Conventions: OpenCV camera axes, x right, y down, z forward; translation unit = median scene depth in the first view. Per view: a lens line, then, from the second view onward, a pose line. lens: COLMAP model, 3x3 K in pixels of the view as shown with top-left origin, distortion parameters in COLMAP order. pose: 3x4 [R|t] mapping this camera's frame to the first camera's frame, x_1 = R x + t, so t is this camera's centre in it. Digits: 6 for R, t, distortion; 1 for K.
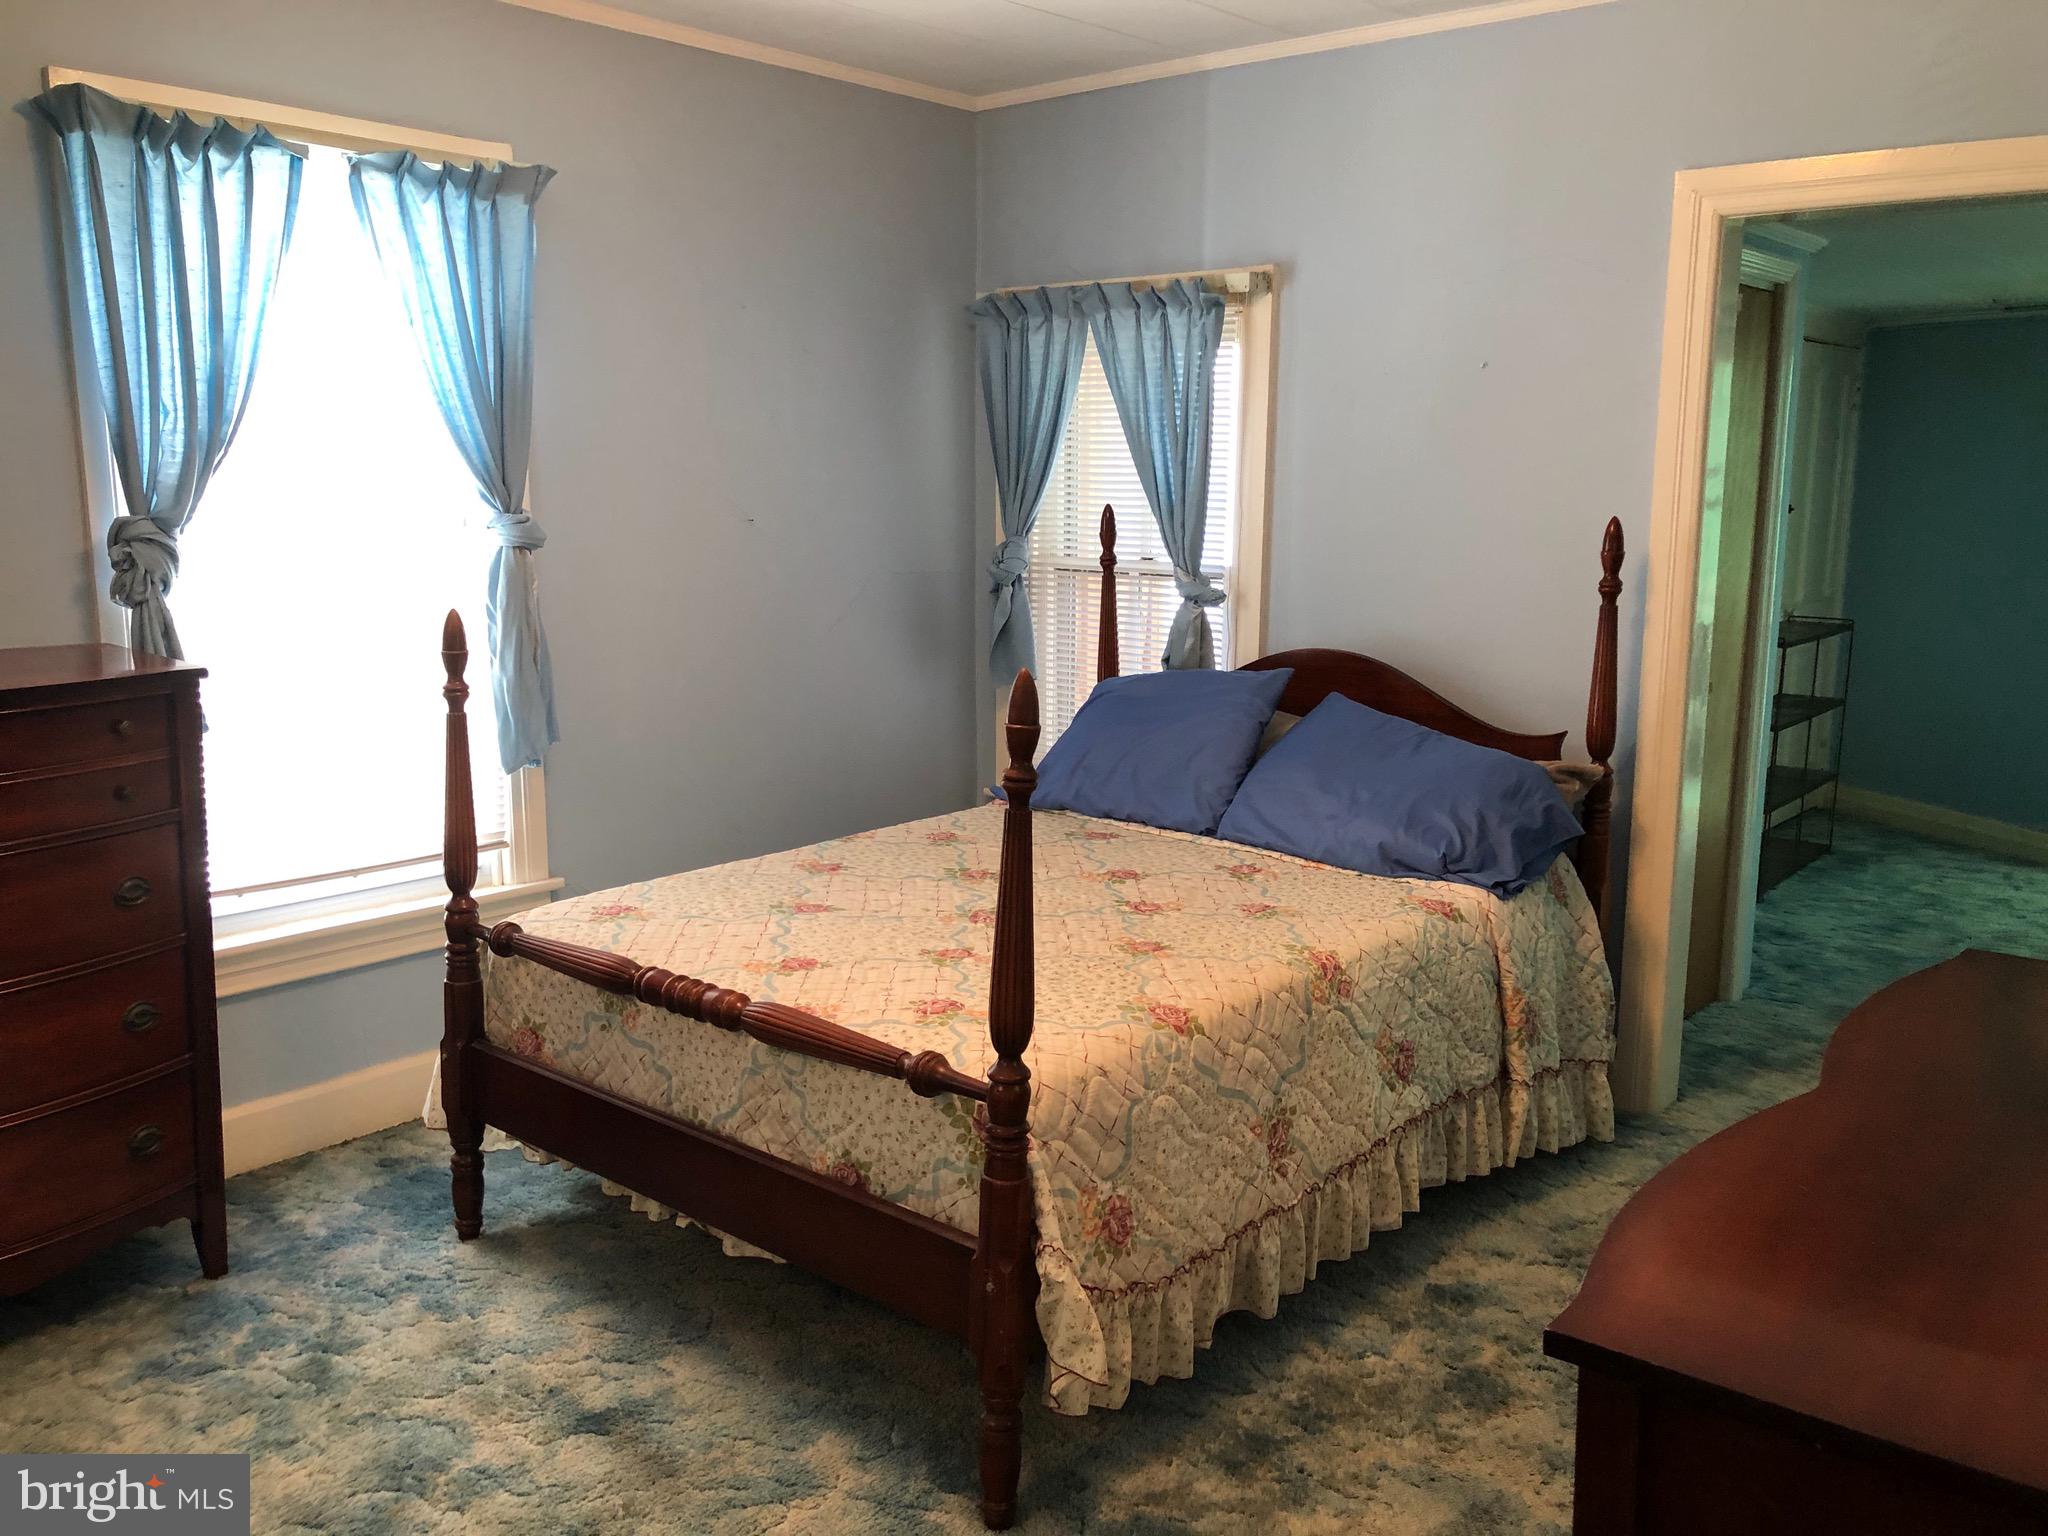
lens RADIAL K [[1698.7, 0, 1020.2], [0, 1698.7, 756.4], [0, 0, 1]] dist [0.042804, -0.001371]
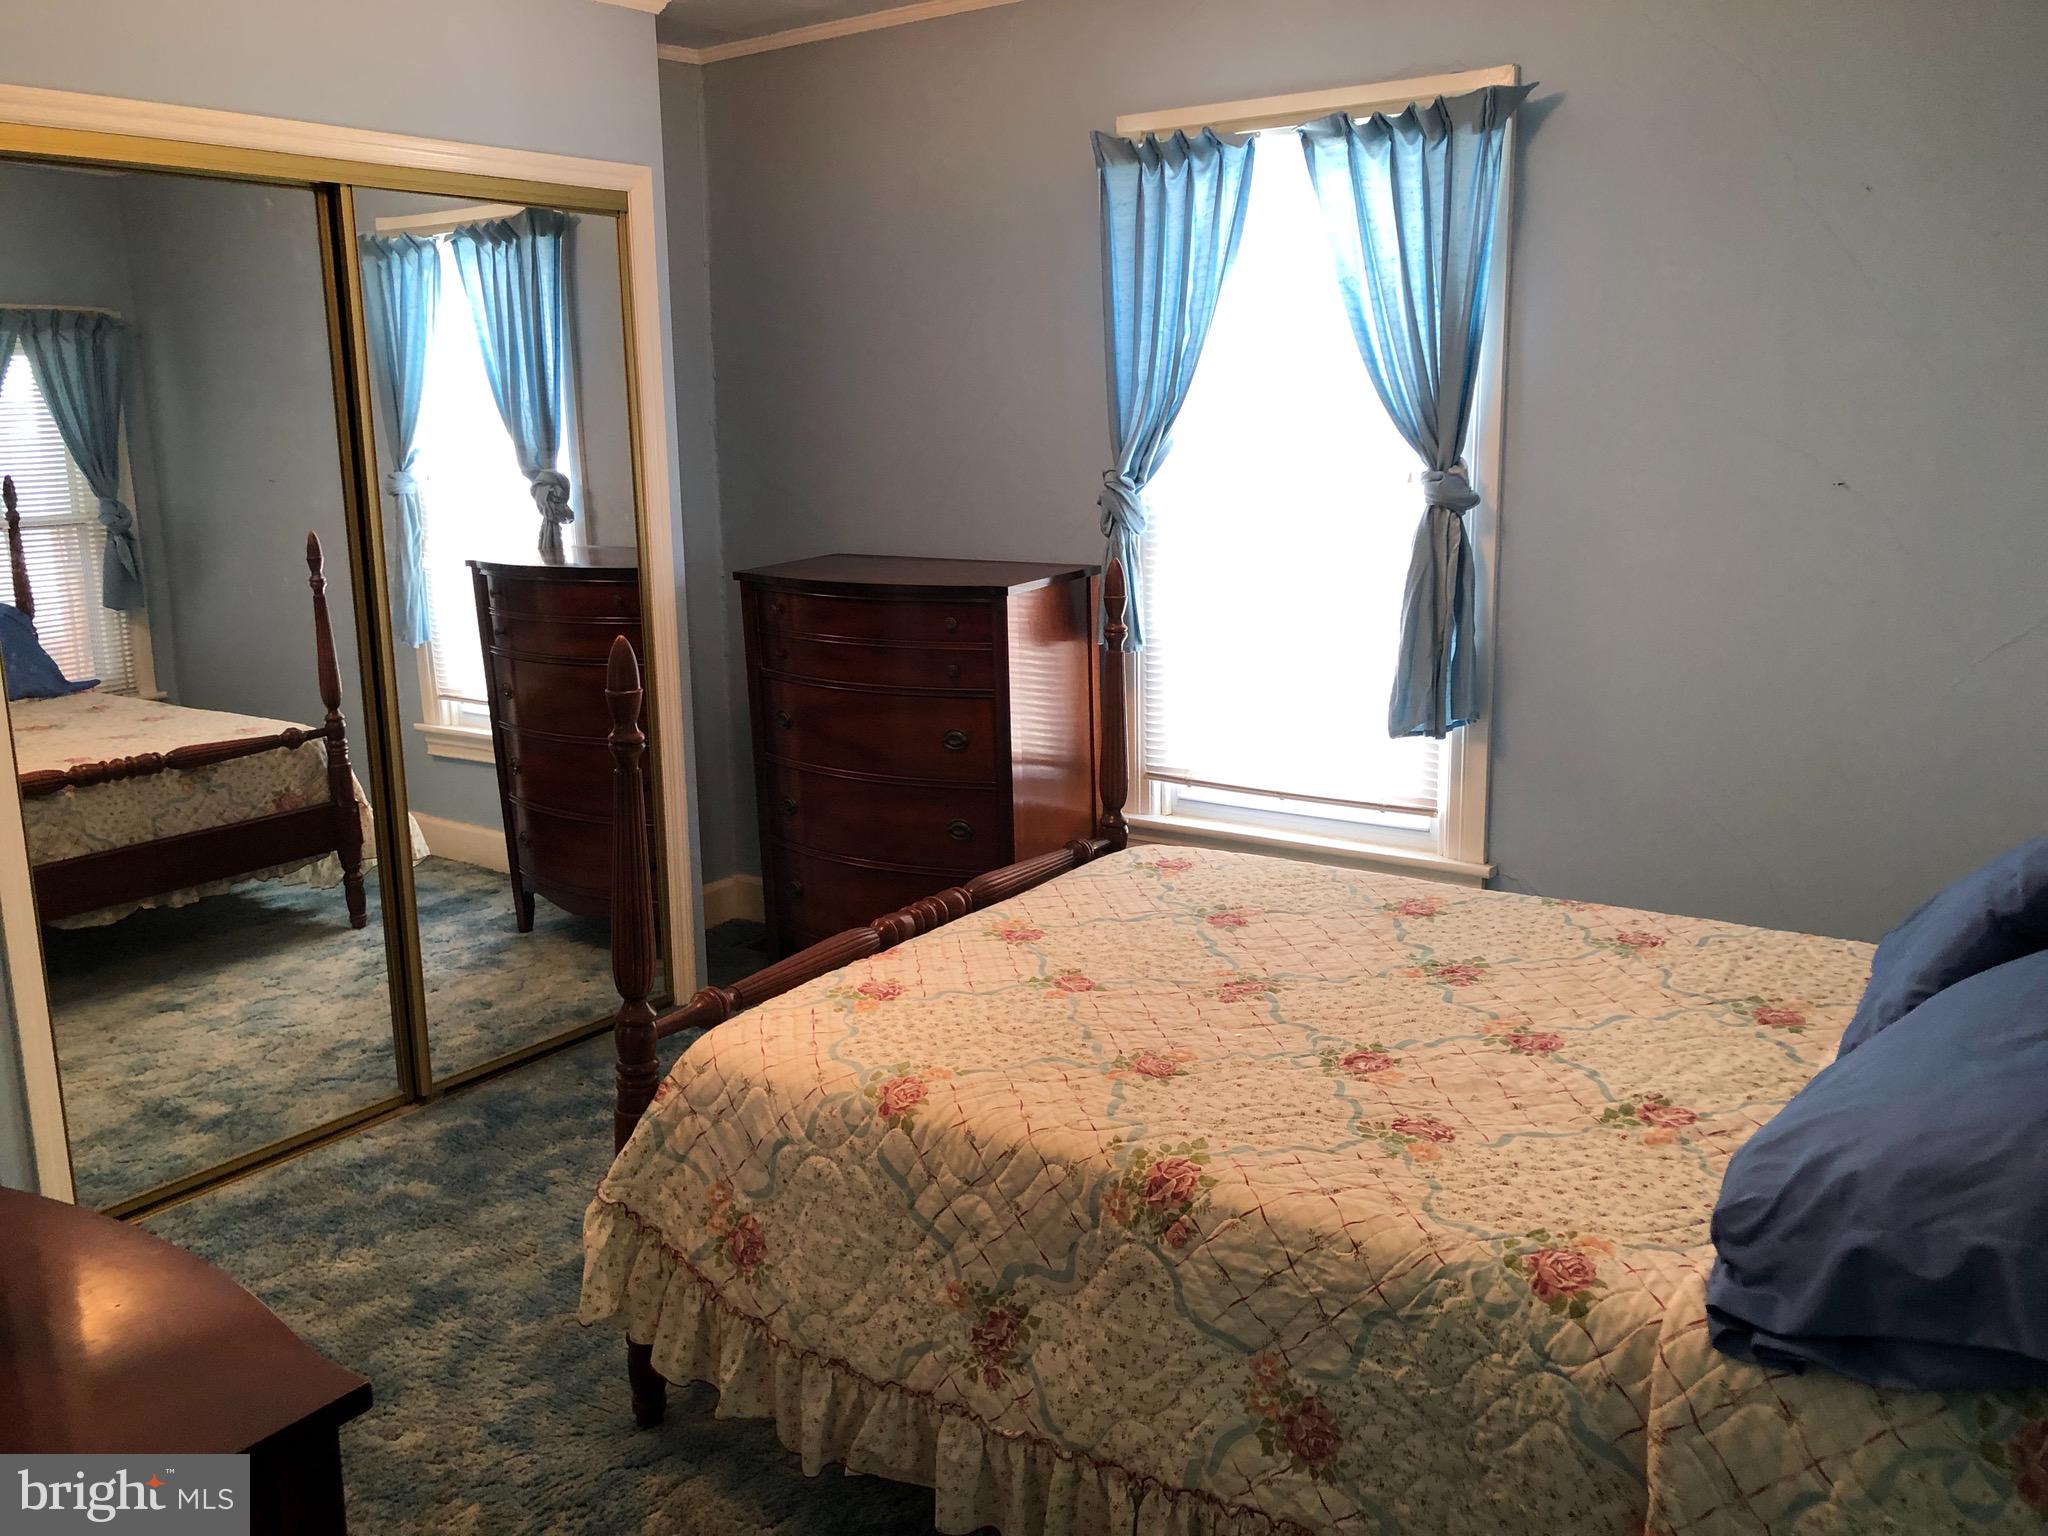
lens RADIAL K [[1741.5, 0, 1018.2], [0, 1741.5, 750.5], [0, 0, 1]] dist [0.016118, 0.010590]
pose [[0.085441, 0.185315, -0.978958, 0.777023], [-0.141410, 0.974860, 0.172197, -0.145962], [0.986257, 0.123721, 0.109499, 0.808475]]
